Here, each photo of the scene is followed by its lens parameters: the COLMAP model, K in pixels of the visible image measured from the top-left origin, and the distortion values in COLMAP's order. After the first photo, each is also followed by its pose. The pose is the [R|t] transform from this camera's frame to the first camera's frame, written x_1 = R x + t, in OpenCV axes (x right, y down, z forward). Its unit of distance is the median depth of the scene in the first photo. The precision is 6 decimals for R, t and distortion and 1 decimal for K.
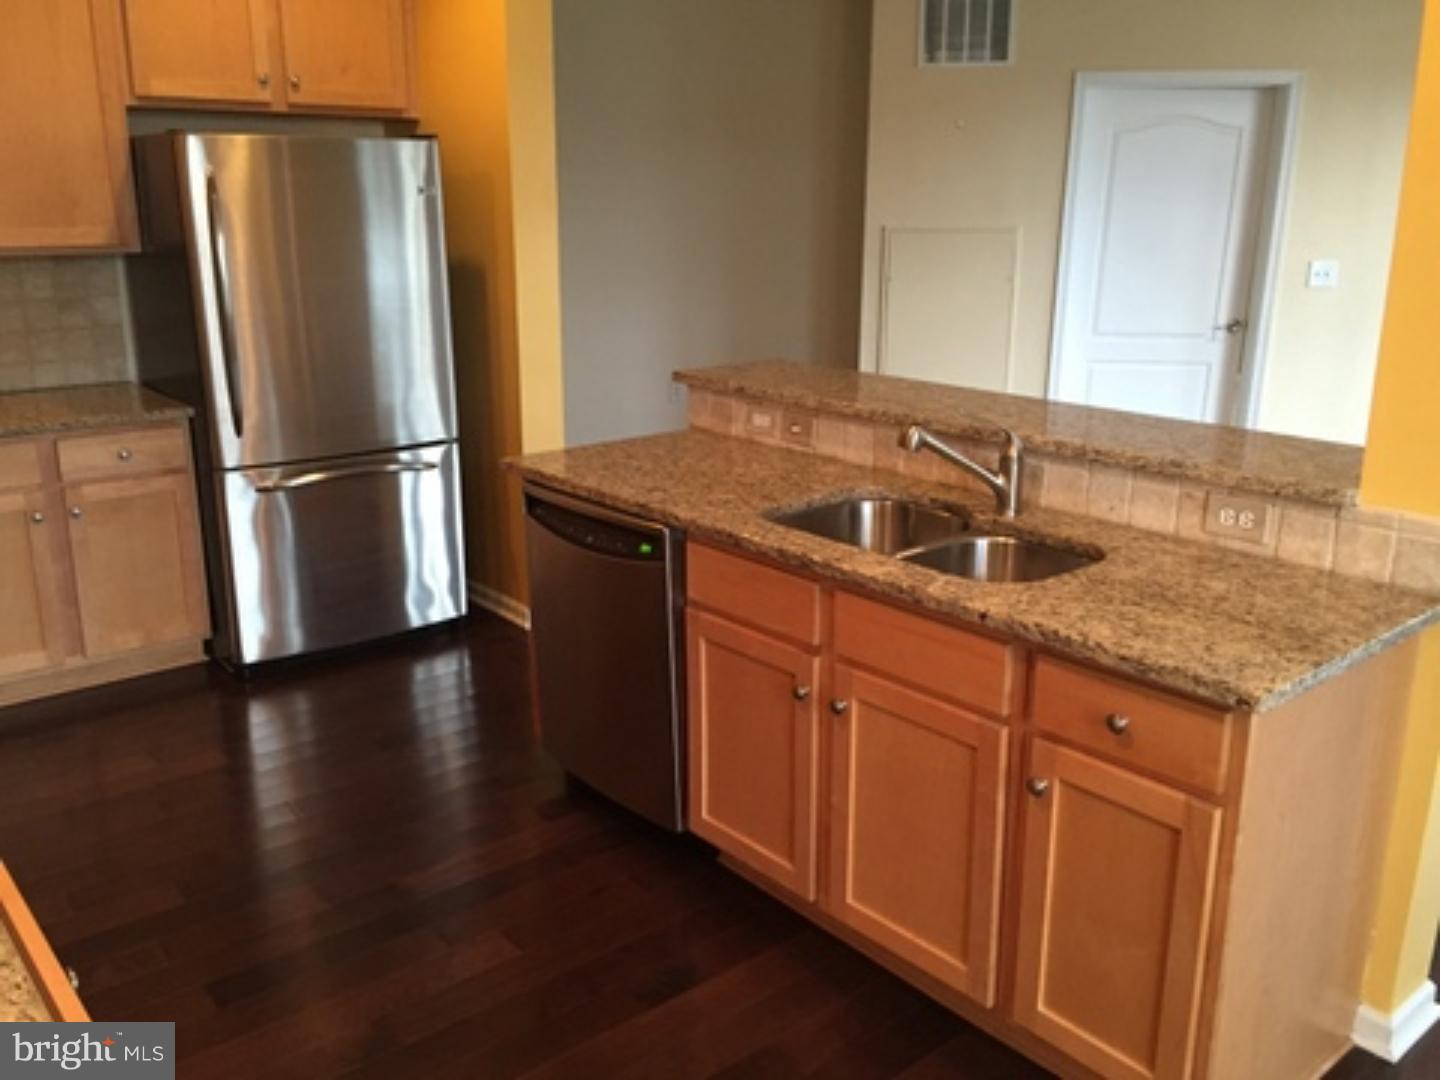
lens RADIAL K [[1235.2, 0, 724.2], [0, 1235.2, 514.1], [0, 0, 1]] dist [0.077562, -0.133458]
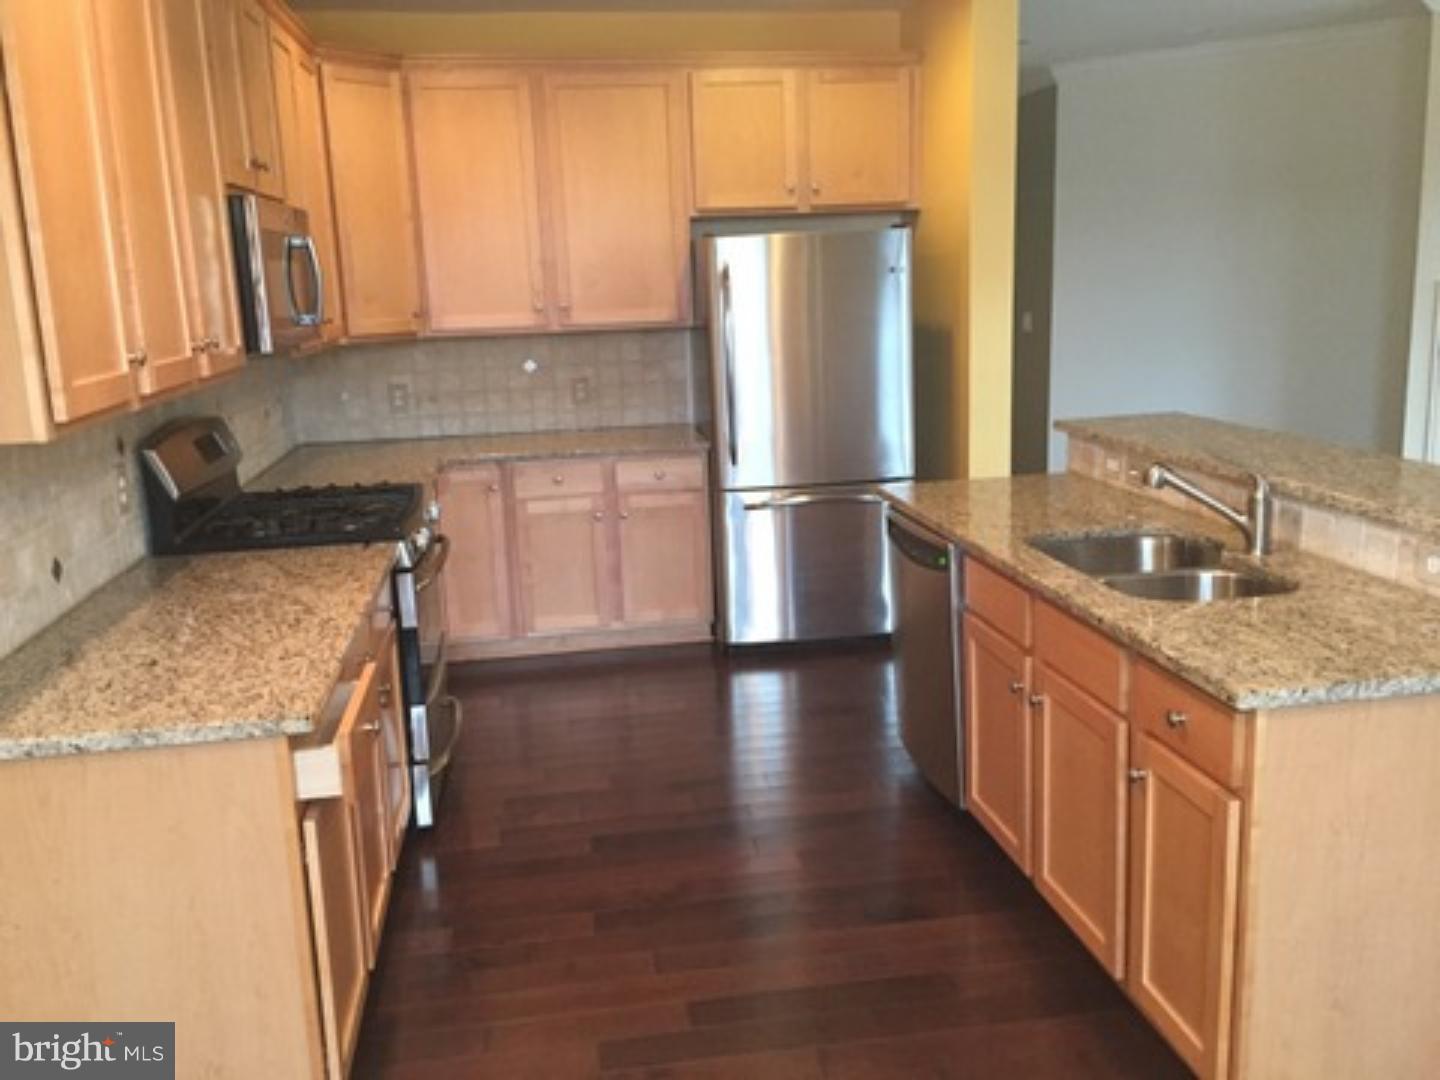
lens RADIAL K [[1235.2, 0, 724.2], [0, 1235.2, 514.1], [0, 0, 1]] dist [0.077562, -0.133458]
pose [[0.852045, 0.061468, -0.519847, 0.362922], [-0.088833, 0.995657, -0.027871, 0.033522], [0.515876, 0.069927, 0.853805, -0.131392]]
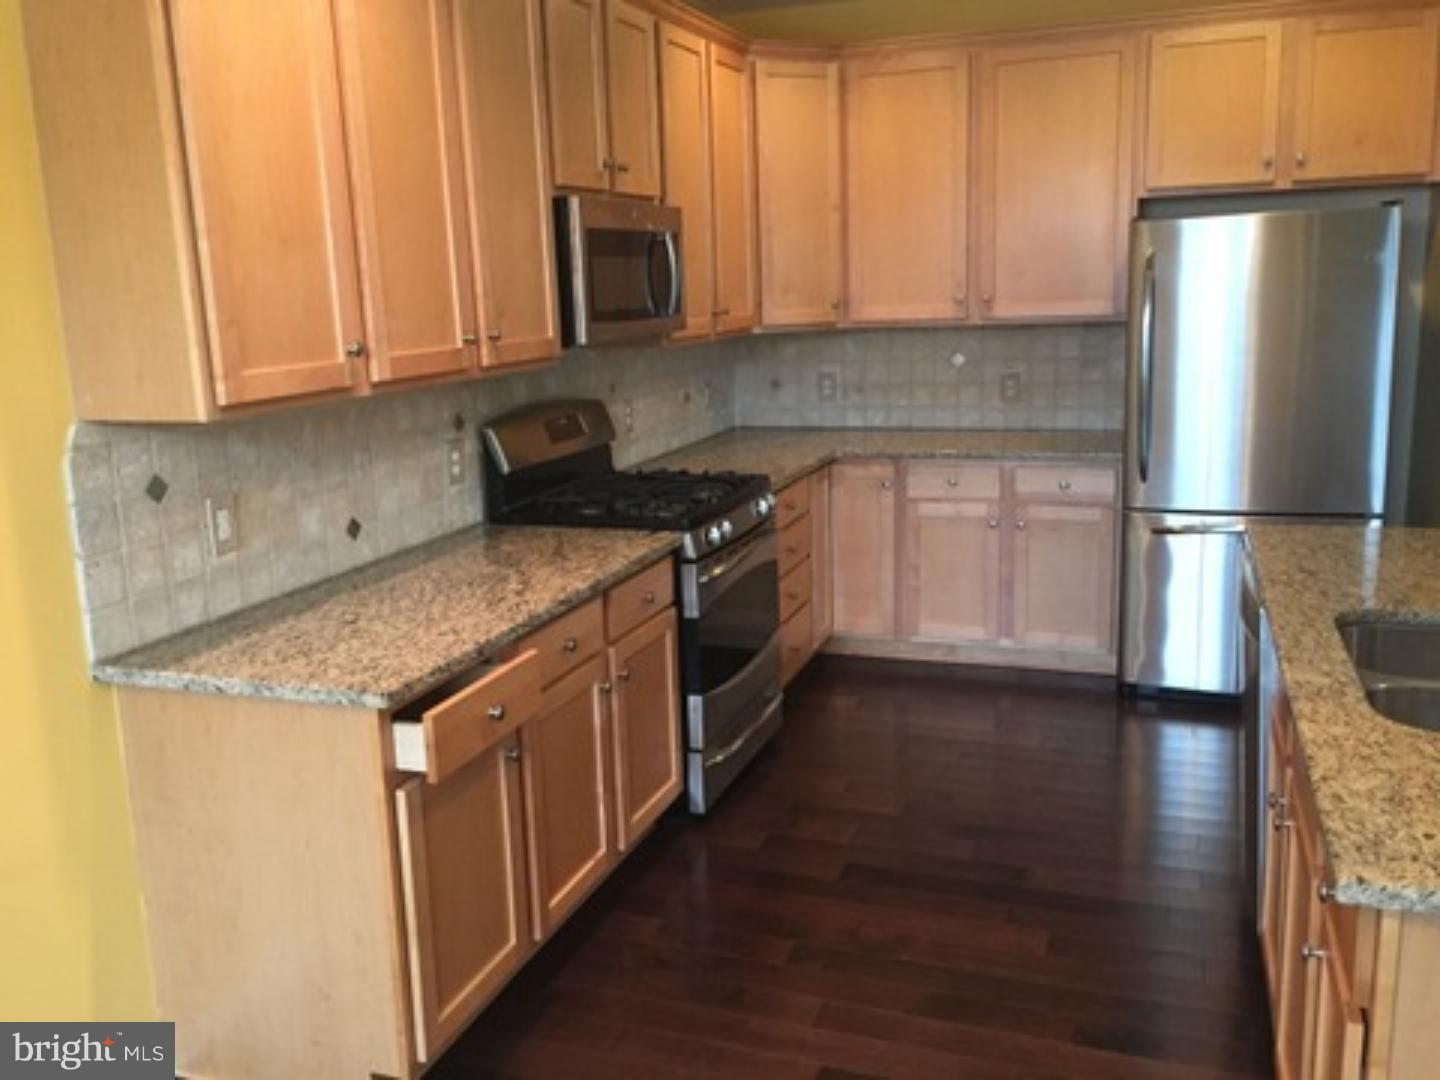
lens RADIAL K [[1235.2, 0, 724.2], [0, 1235.2, 514.1], [0, 0, 1]] dist [0.077562, -0.133458]
pose [[0.495086, 0.138300, -0.857766, 0.529862], [-0.180300, 0.982113, 0.054283, -0.034441], [0.849930, 0.127780, 0.511166, 0.132244]]
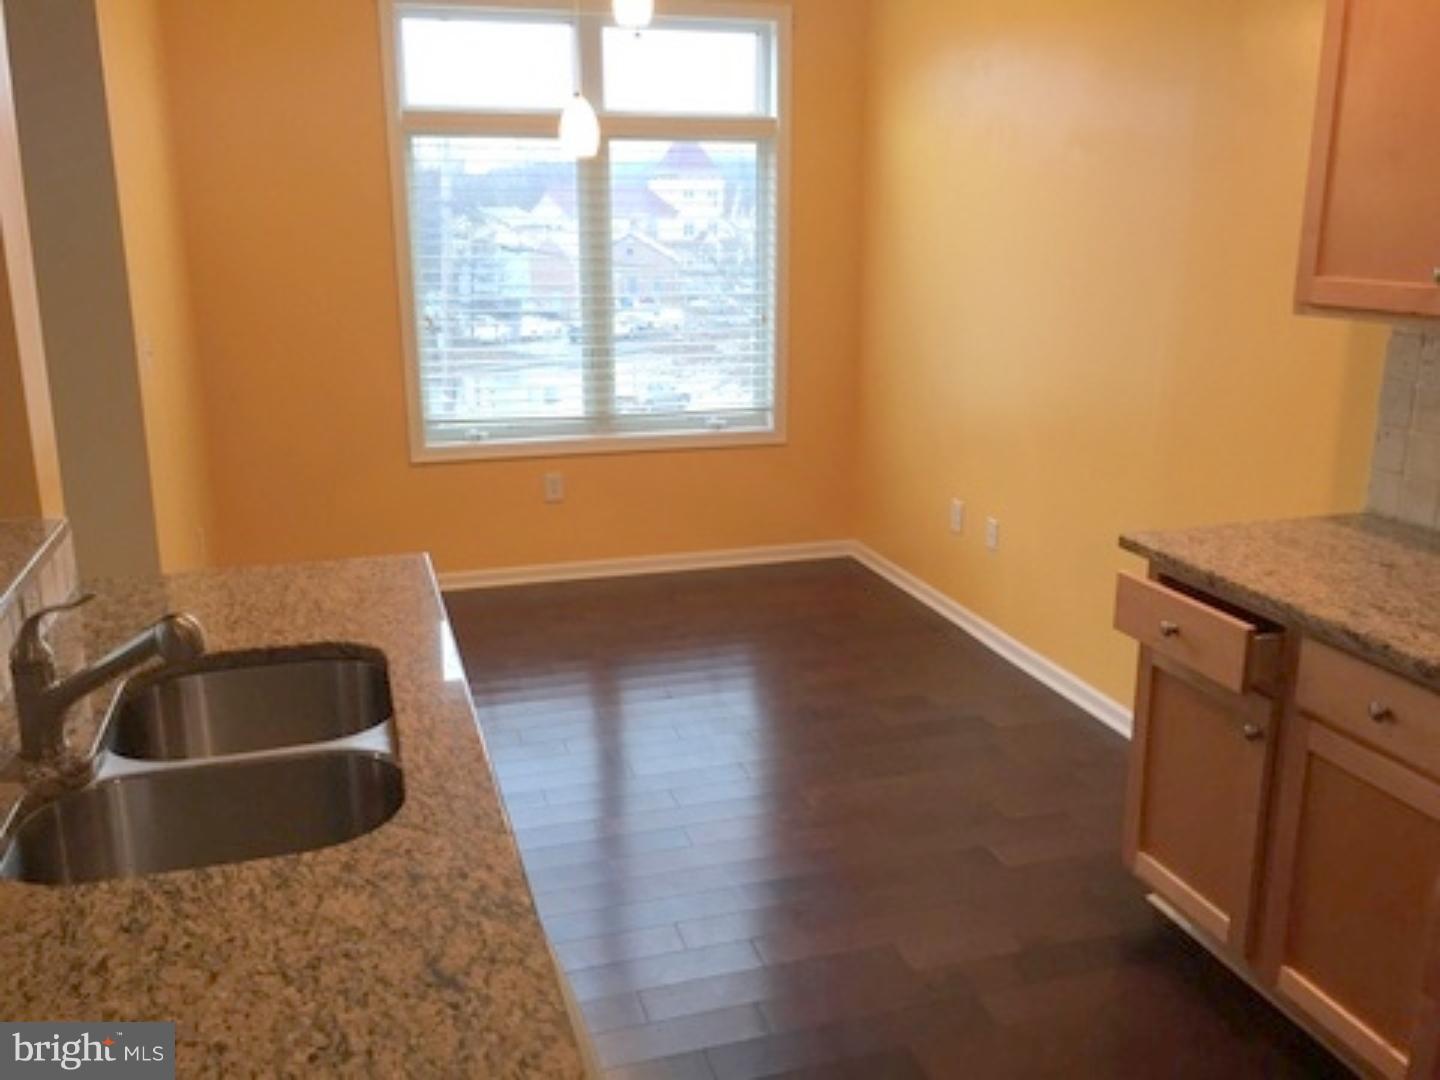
lens RADIAL K [[1235.2, 0, 724.2], [0, 1235.2, 514.1], [0, 0, 1]] dist [0.077562, -0.133458]
pose [[-0.917067, -0.098251, 0.386439, -0.273171], [0.096242, 0.885968, 0.453650, -0.316514], [-0.386944, 0.453219, -0.803036, 1.206854]]
